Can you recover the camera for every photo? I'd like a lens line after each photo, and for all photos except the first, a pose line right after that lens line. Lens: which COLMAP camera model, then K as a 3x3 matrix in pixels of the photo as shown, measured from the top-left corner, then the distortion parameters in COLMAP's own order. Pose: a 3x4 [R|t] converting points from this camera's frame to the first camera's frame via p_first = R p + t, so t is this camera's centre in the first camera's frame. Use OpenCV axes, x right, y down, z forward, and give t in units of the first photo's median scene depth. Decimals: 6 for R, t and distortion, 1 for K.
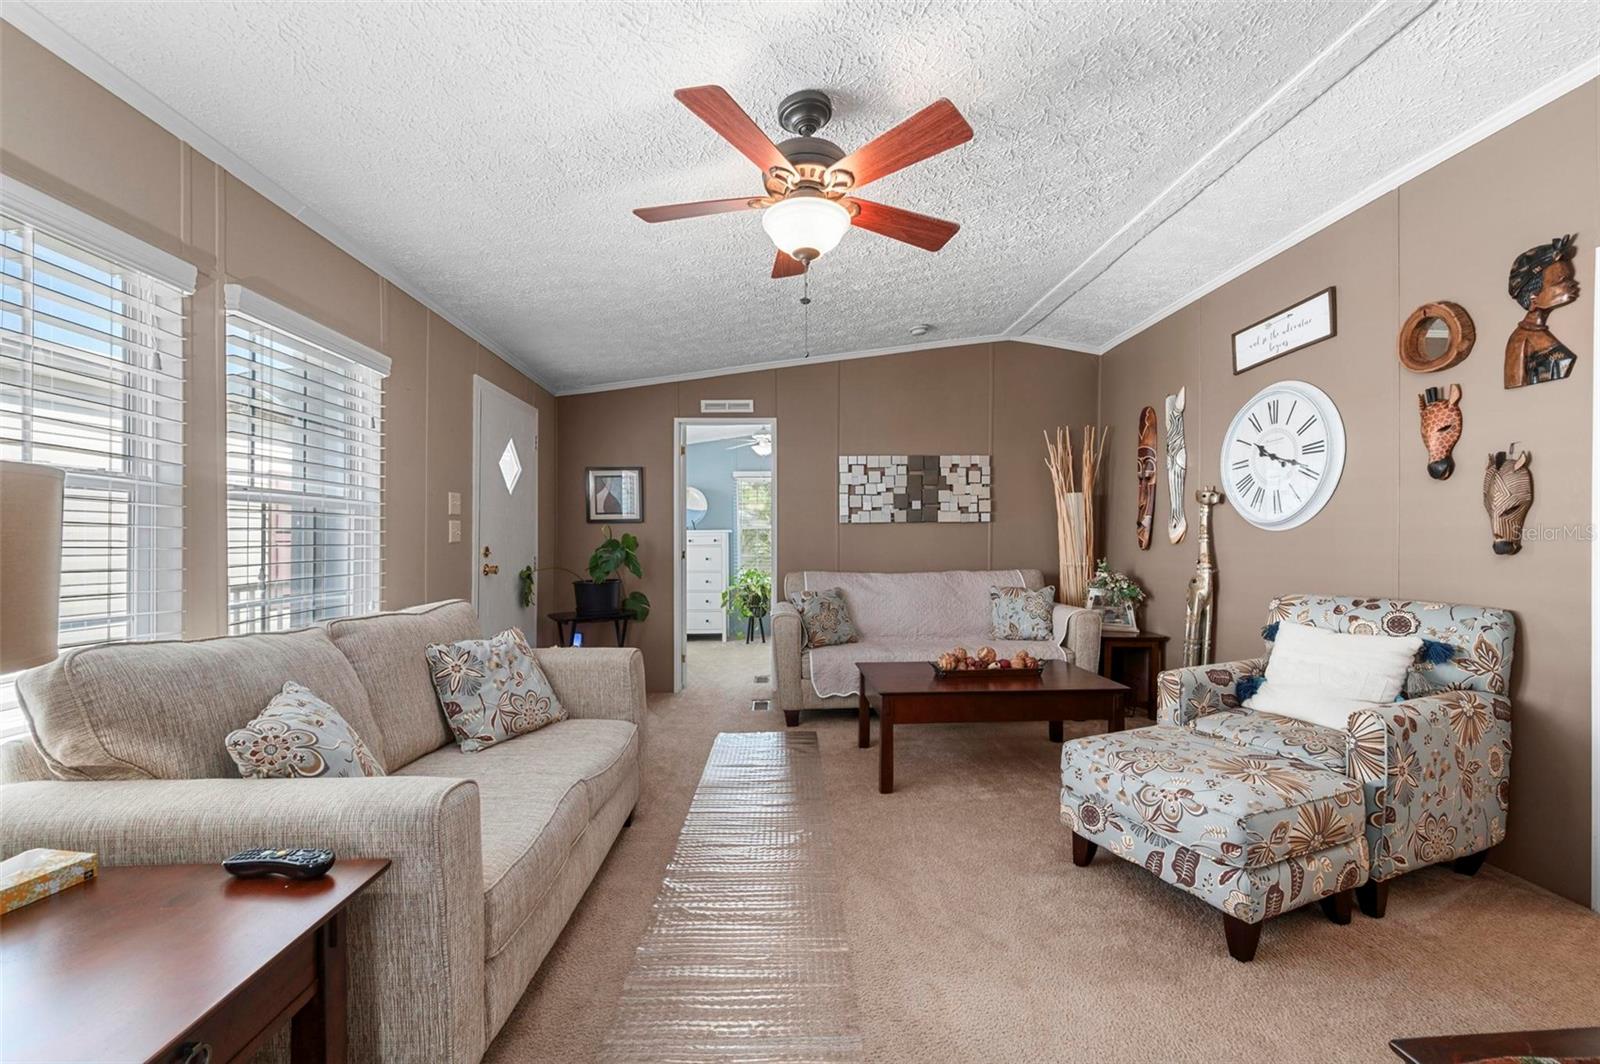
lens RADIAL K [[636.2, 0, 805.9], [0, 636.2, 542.6], [0, 0, 1]] dist [-0.001061, -0.000308]
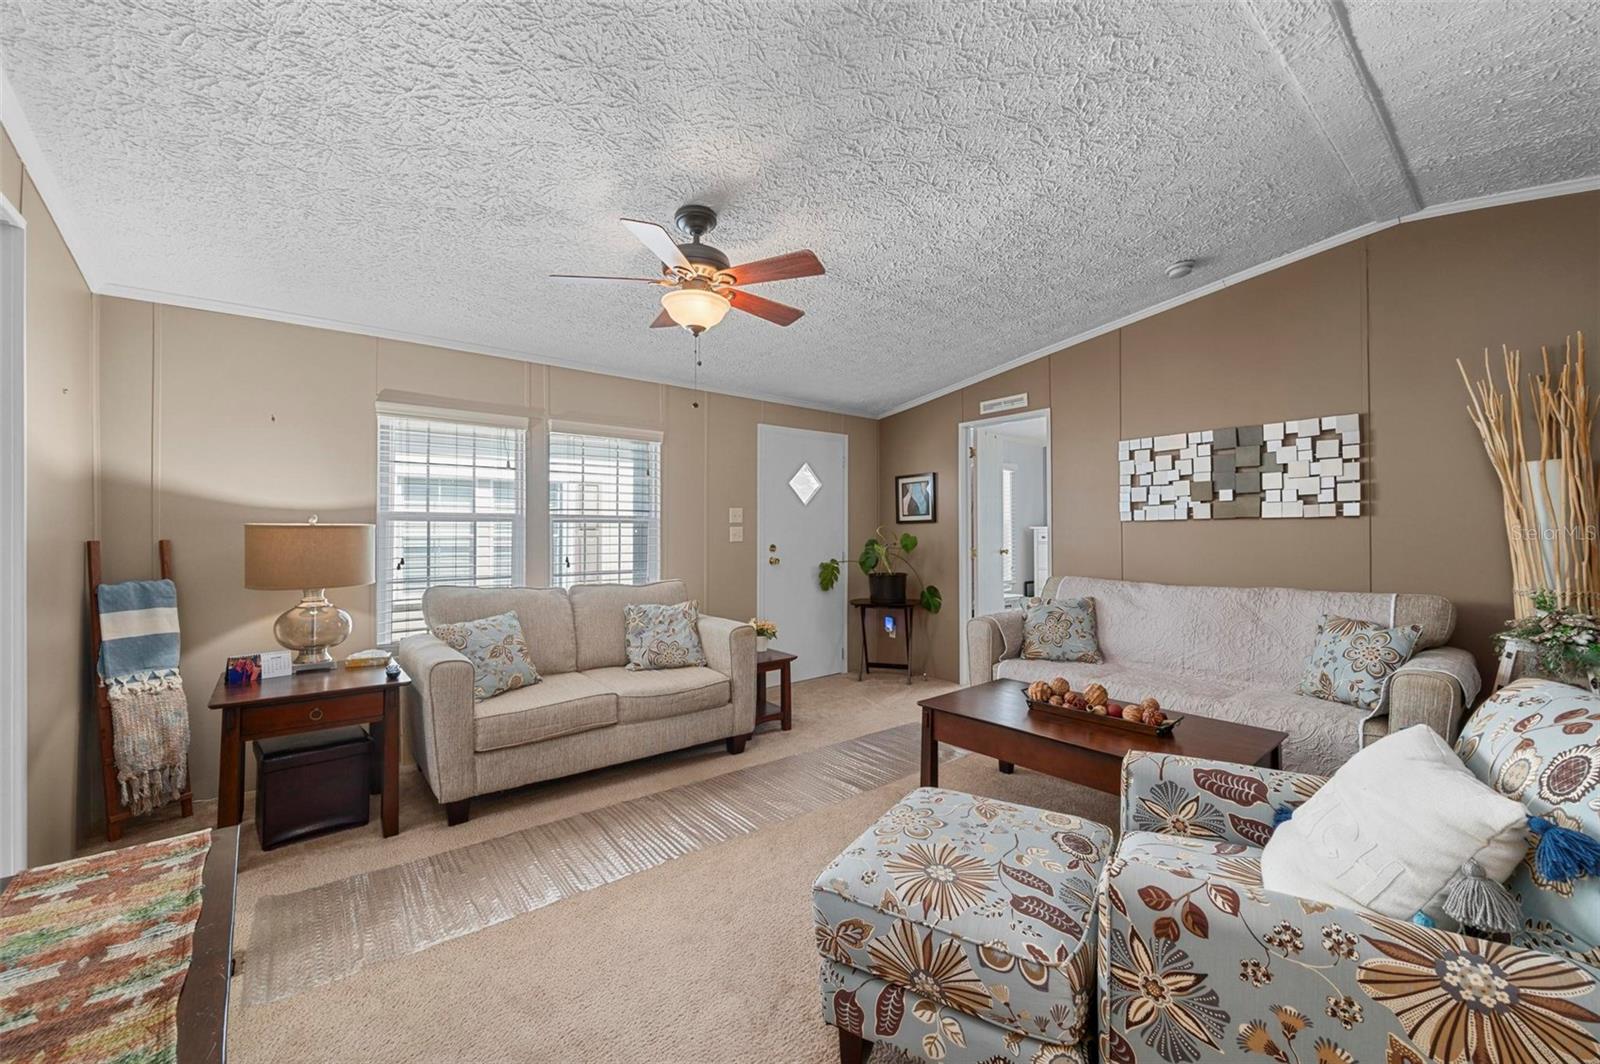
lens RADIAL K [[629.3, 0, 801.2], [0, 629.3, 528.9], [0, 0, 1]] dist [-0.000375, -0.000396]
pose [[0.595205, -0.002379, -0.803570, 0.516121], [-0.002024, 0.999988, -0.004460, -0.017373], [0.803571, 0.004281, 0.595193, 0.182281]]
